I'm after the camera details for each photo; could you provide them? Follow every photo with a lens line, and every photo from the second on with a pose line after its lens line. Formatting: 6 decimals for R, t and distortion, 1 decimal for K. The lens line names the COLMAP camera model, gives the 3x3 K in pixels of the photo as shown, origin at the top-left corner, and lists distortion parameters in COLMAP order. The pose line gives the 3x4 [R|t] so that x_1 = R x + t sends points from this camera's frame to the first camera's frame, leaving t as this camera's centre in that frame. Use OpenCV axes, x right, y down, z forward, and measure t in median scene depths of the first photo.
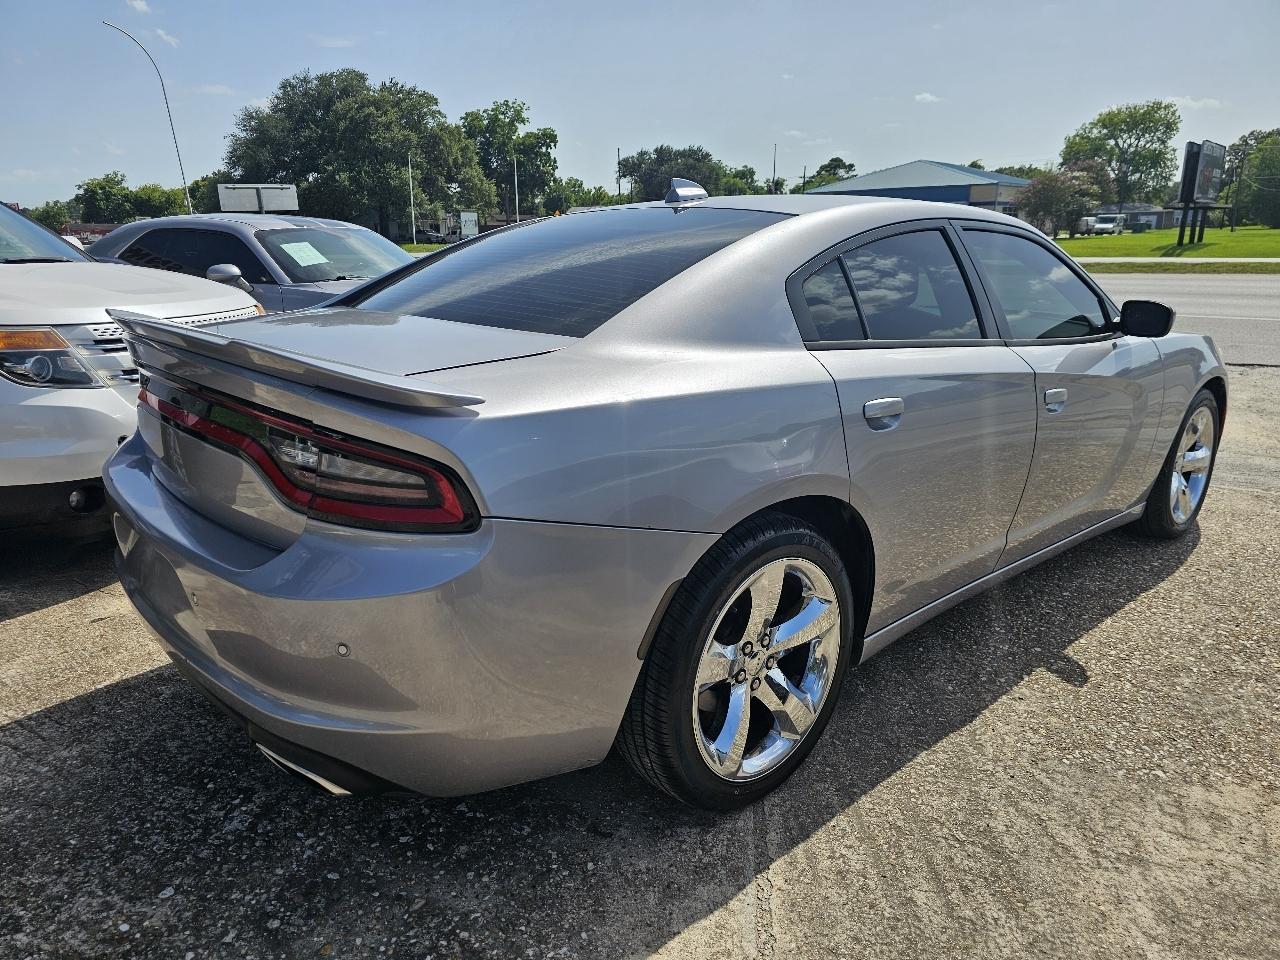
lens RADIAL K [[856.0, 0, 632.6], [0, 856.0, 489.6], [0, 0, 1]] dist [0.033851, -0.020033]
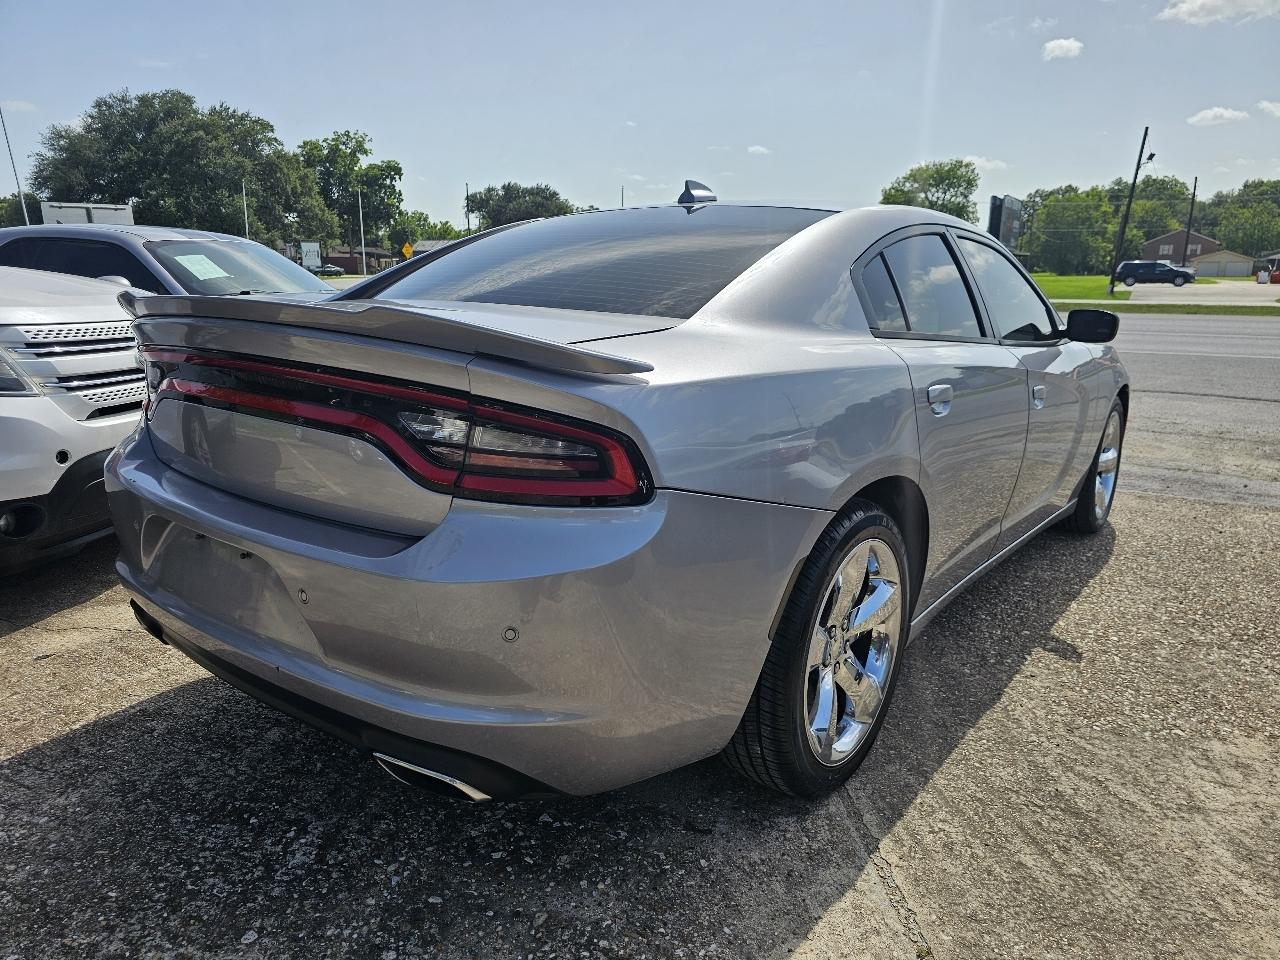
lens RADIAL K [[856.0, 0, 632.0], [0, 856.0, 490.9], [0, 0, 1]] dist [0.033851, -0.020033]
pose [[0.985669, -0.025118, 0.166808, -0.253259], [0.031485, 0.998869, -0.035637, 0.047722], [-0.165724, 0.040379, 0.985345, 0.040902]]
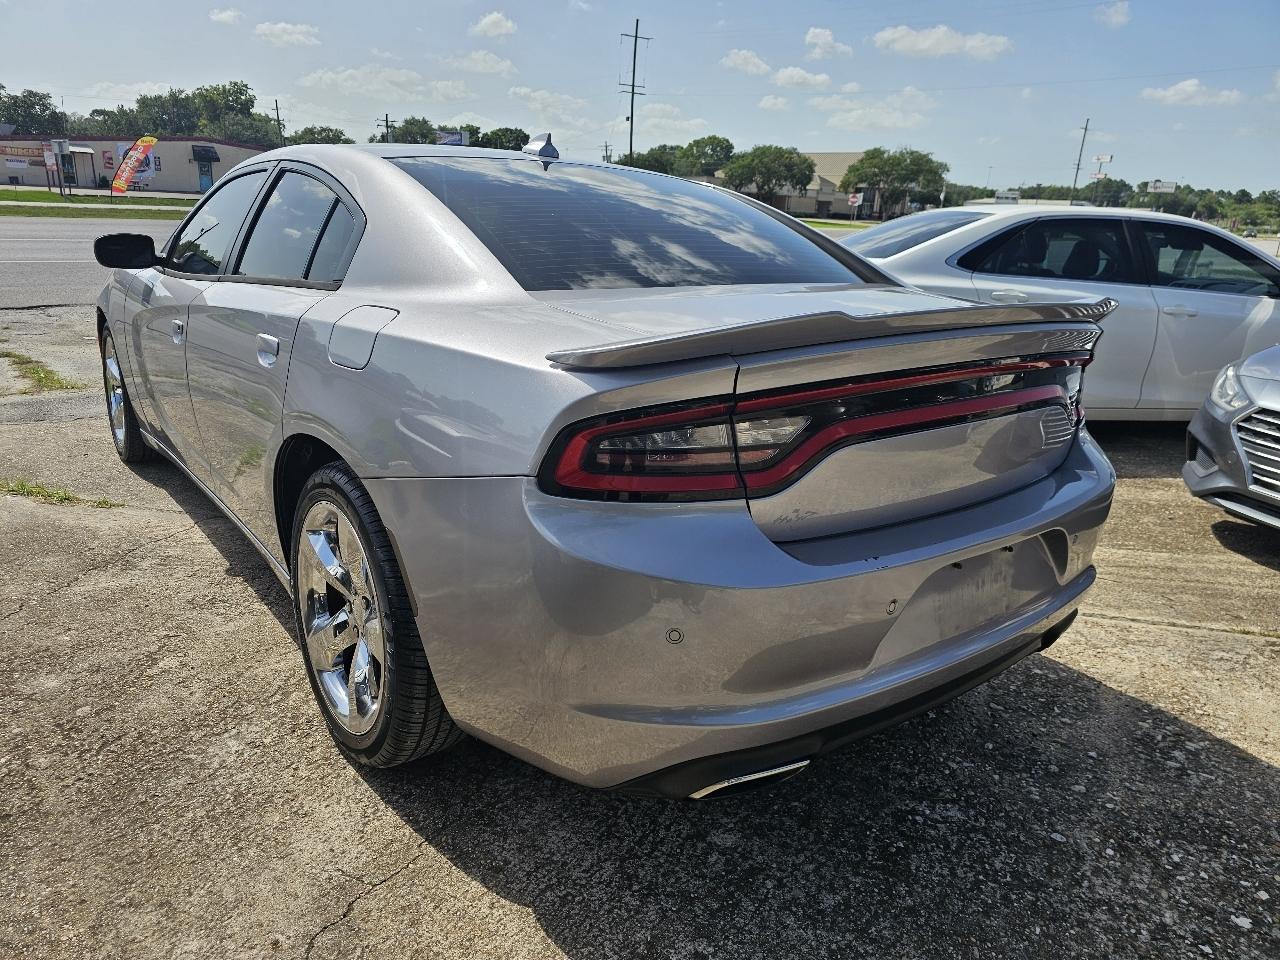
lens RADIAL K [[856.0, 0, 630.7], [0, 856.0, 472.2], [0, 0, 1]] dist [0.033851, -0.020033]
pose [[0.081450, -0.284561, 0.955191, -1.280289], [0.236935, 0.936430, 0.258768, -0.303995], [-0.968105, 0.205242, 0.143695, 1.106050]]
